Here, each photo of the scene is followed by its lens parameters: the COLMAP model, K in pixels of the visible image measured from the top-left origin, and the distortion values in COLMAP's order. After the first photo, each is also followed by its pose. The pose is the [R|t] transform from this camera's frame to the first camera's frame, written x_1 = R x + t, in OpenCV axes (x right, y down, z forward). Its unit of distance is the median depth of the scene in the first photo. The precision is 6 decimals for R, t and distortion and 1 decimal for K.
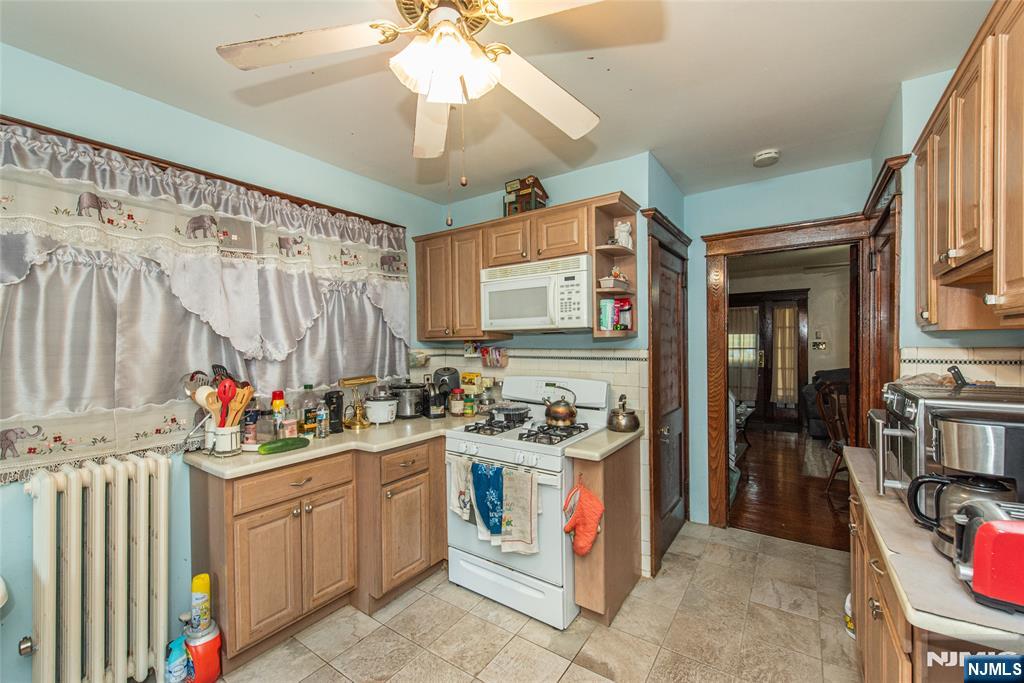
lens RADIAL K [[413.3, 0, 512.0], [0, 413.3, 341.5], [0, 0, 1]] dist [0.000250, 0.000091]
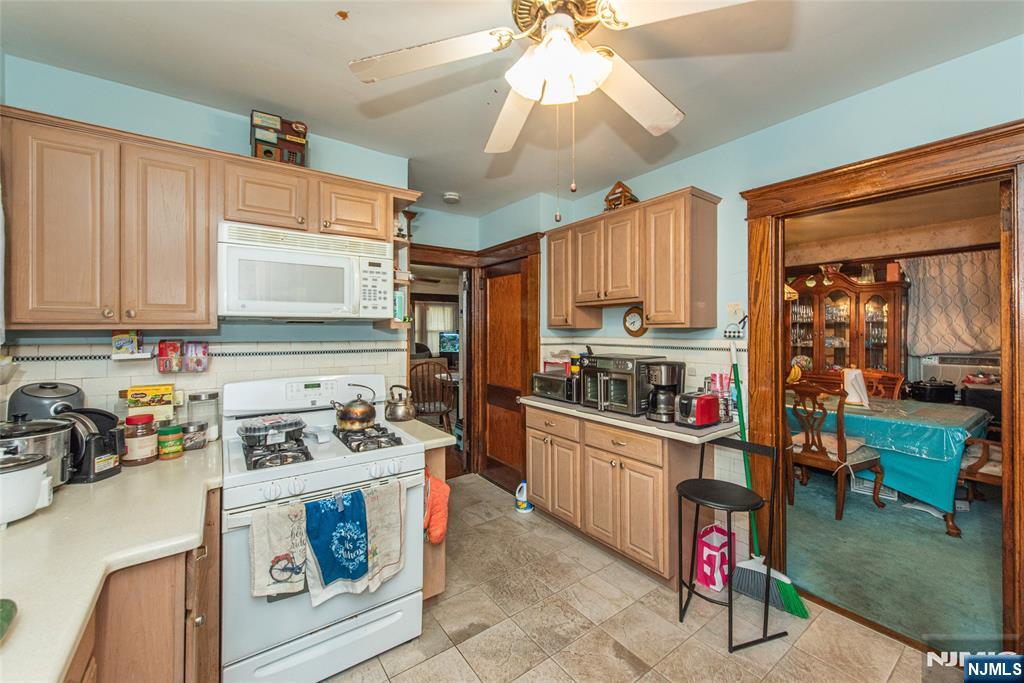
lens RADIAL K [[405.8, 0, 510.7], [0, 405.8, 322.1], [0, 0, 1]] dist [0.001095, 0.000044]
pose [[0.328540, 0.029756, 0.944021, -0.610759], [-0.002665, 0.999529, -0.030578, 0.002921], [-0.944486, 0.007531, 0.328464, 0.415425]]
